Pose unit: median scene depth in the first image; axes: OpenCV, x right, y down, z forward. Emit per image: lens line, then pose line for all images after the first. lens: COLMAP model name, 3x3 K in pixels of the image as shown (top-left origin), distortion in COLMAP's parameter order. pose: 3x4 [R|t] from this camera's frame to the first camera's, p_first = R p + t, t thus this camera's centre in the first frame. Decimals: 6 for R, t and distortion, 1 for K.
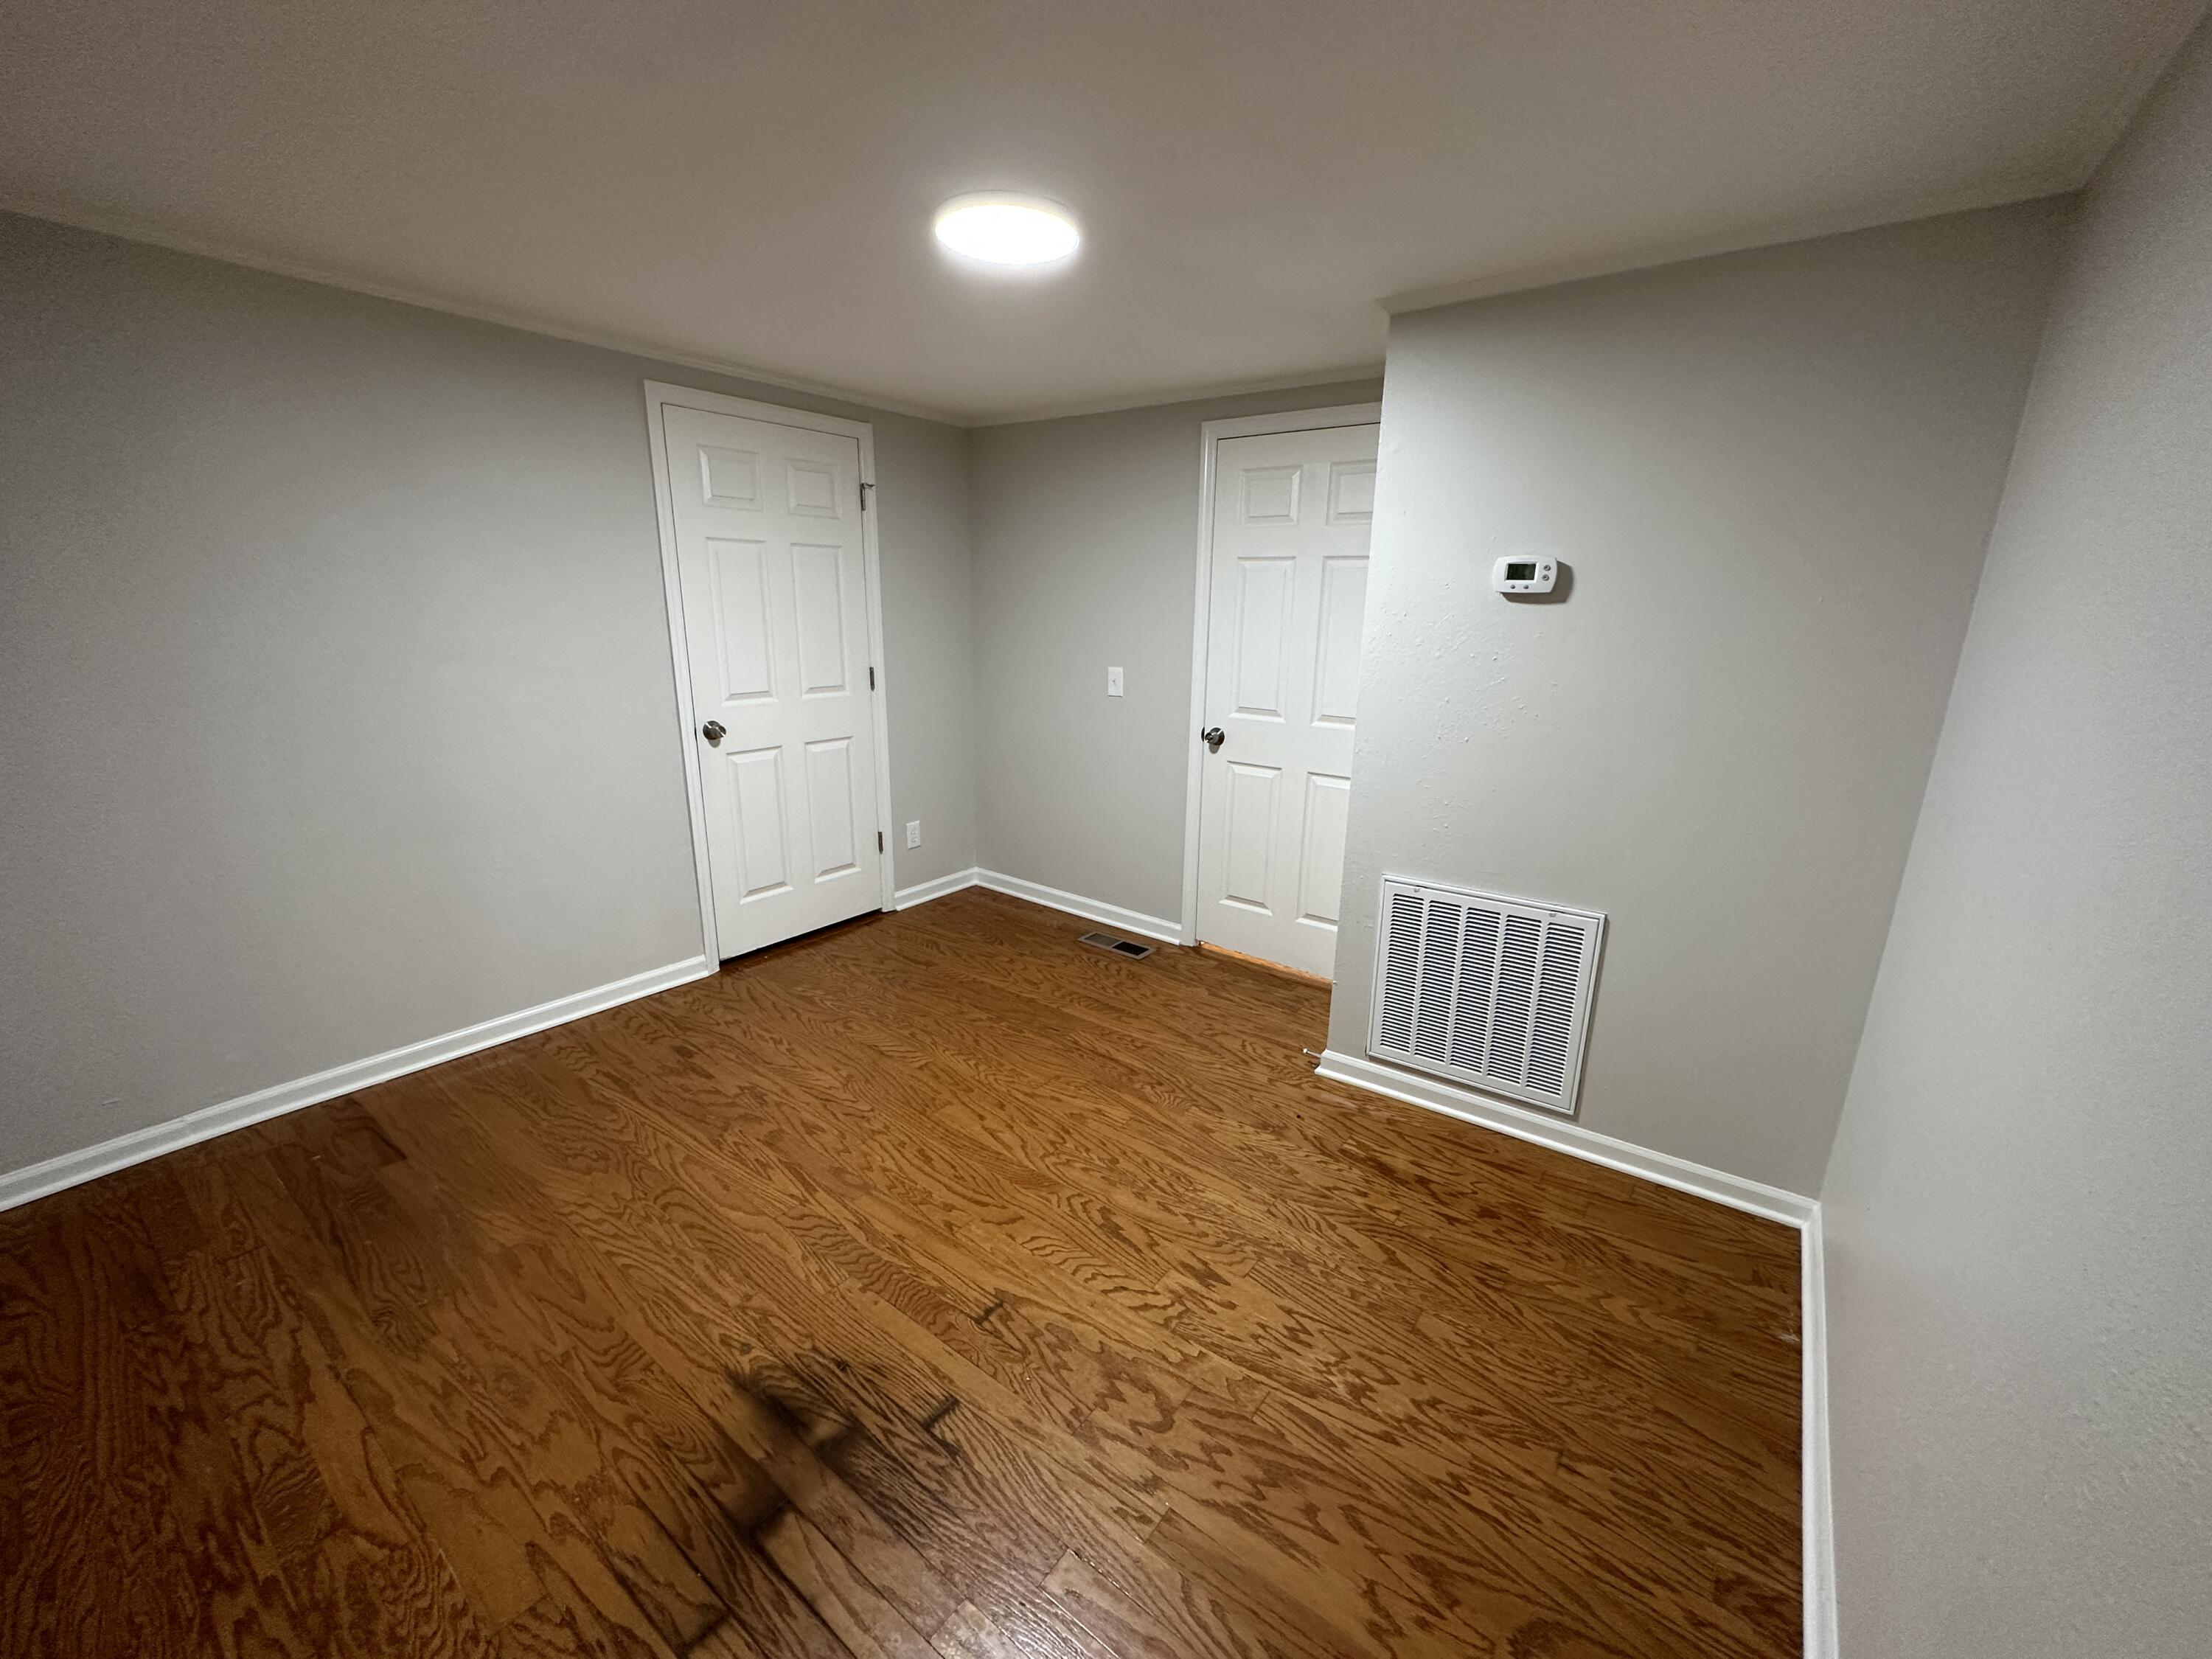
lens RADIAL K [[883.0, 0, 1106.0], [0, 883.0, 829.5], [0, 0, 1]] dist [-0.001423, 0.000064]
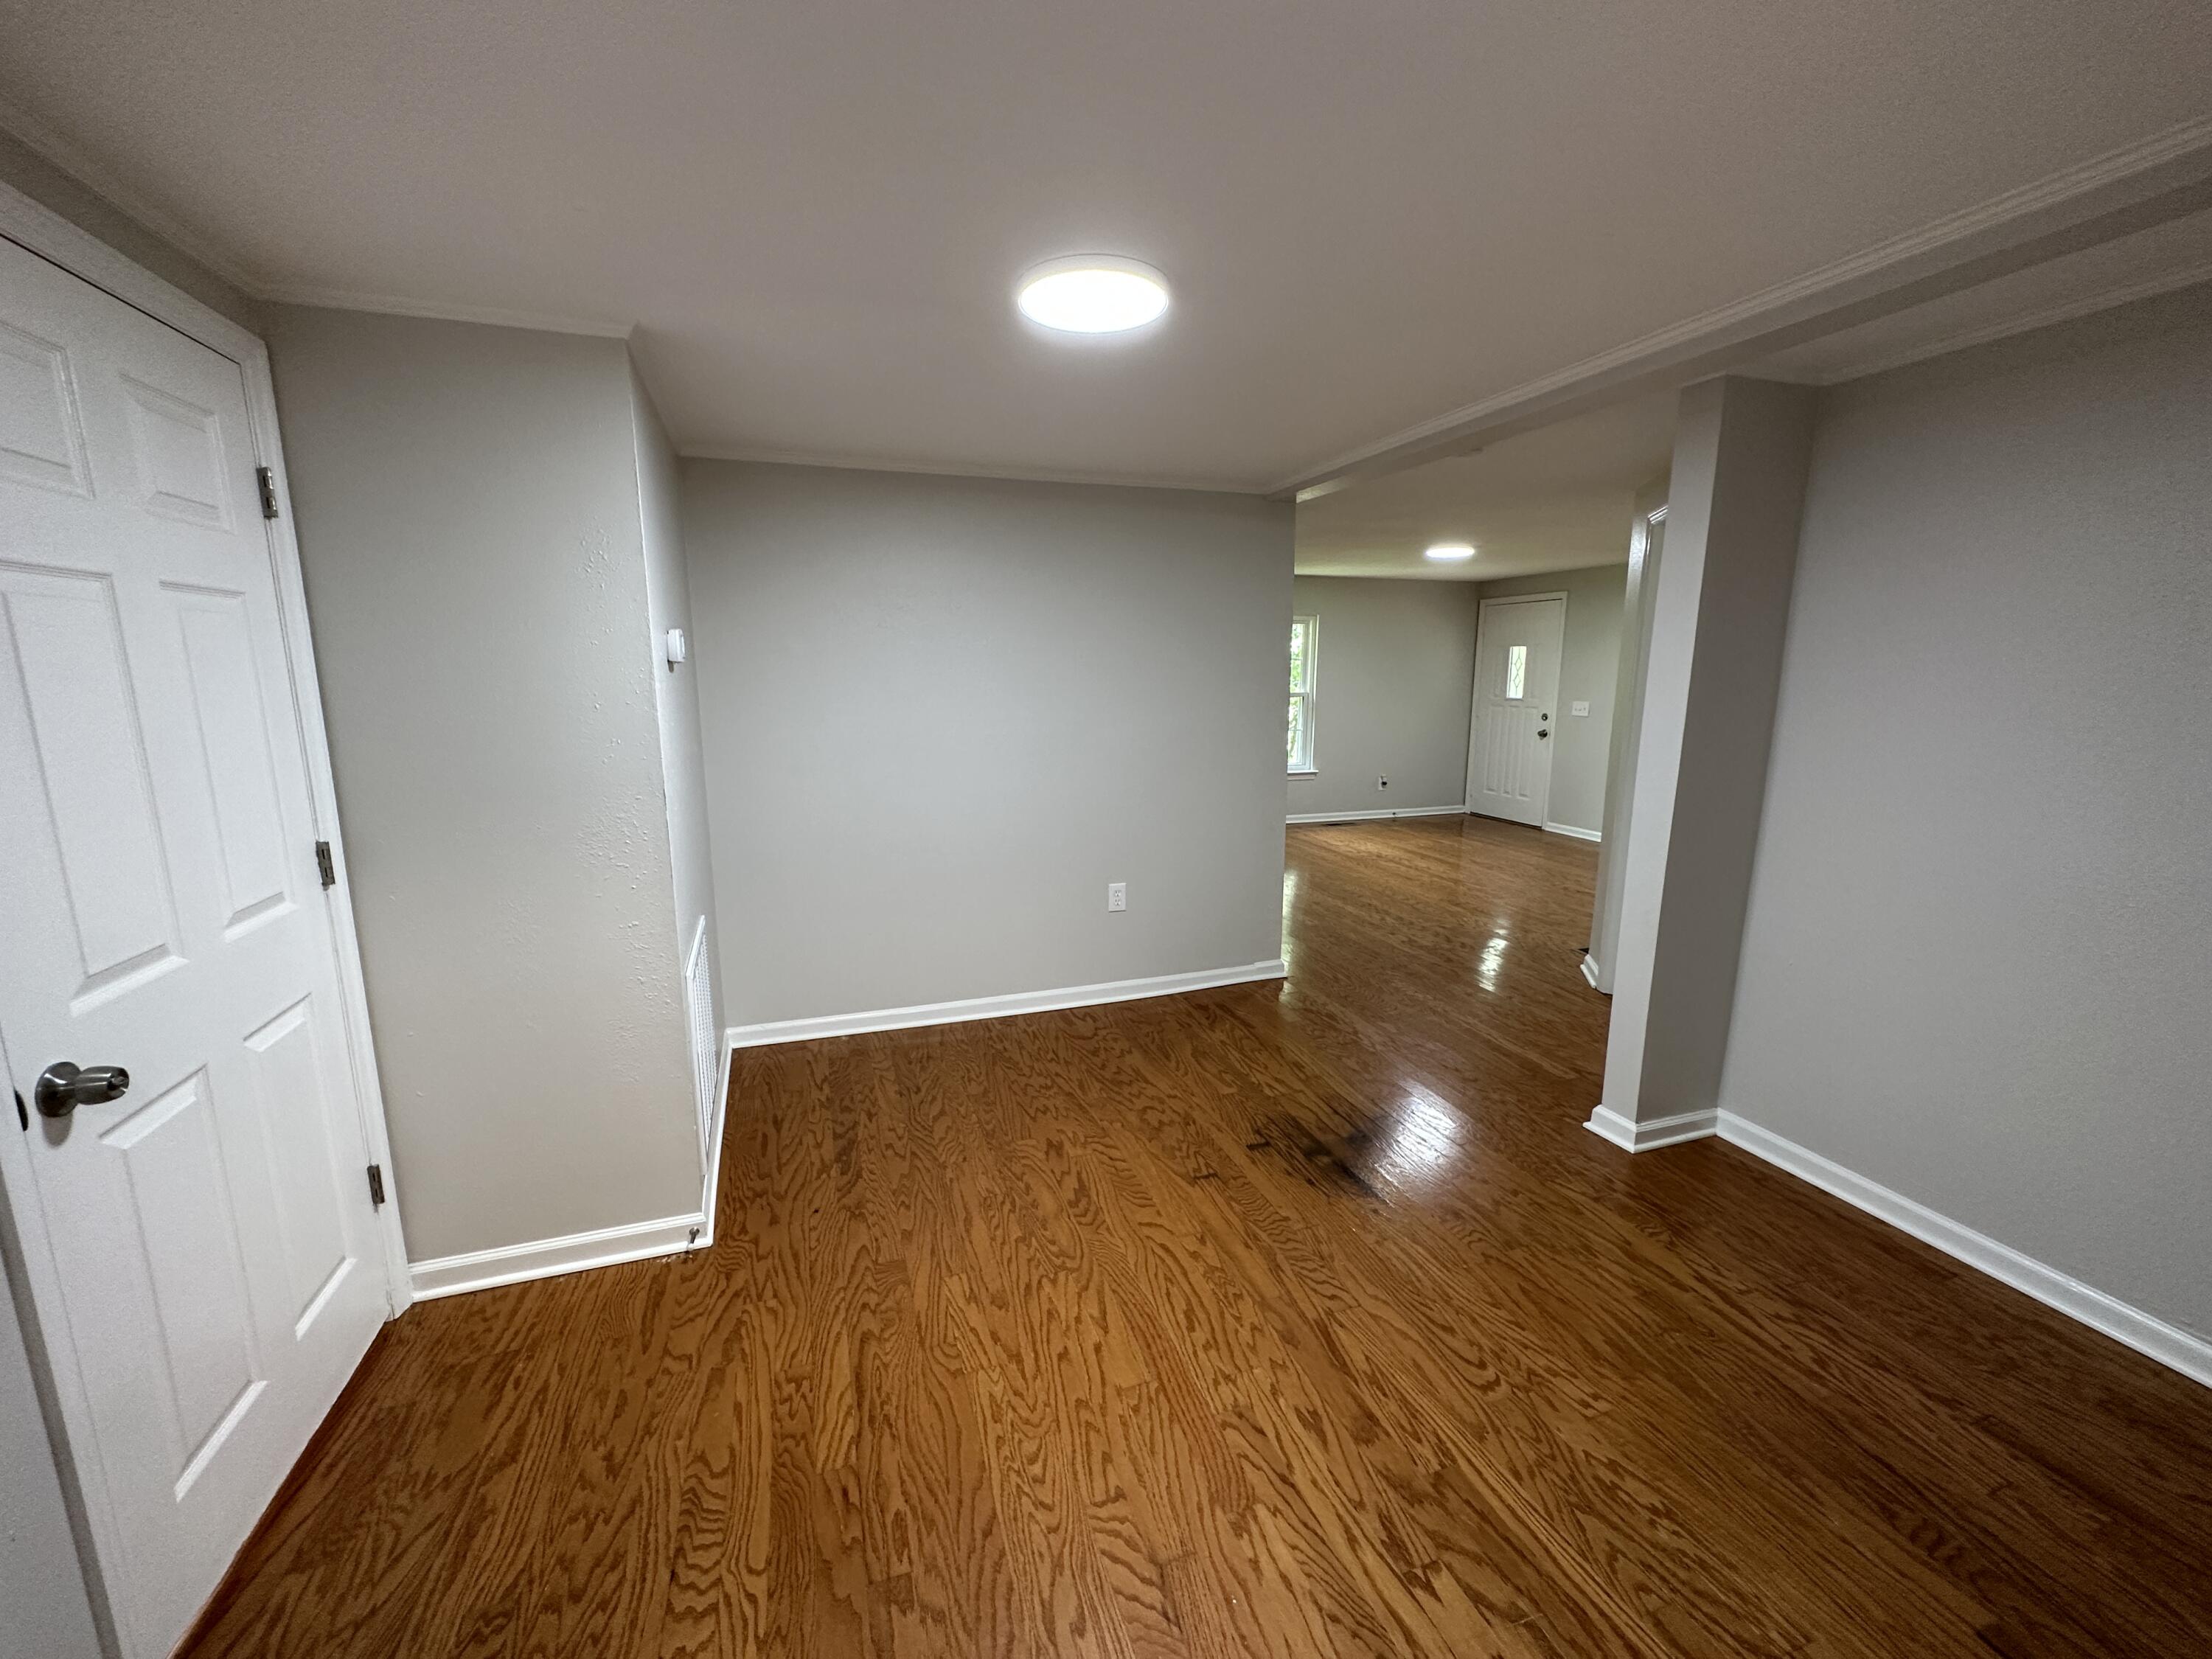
lens RADIAL K [[883.0, 0, 1106.0], [0, 883.0, 829.5], [0, 0, 1]] dist [-0.001423, 0.000064]
pose [[-0.827039, -0.119973, 0.549193, -0.609831], [0.129075, 0.910331, 0.393240, -0.453591], [-0.547125, 0.396111, -0.737394, 1.646342]]
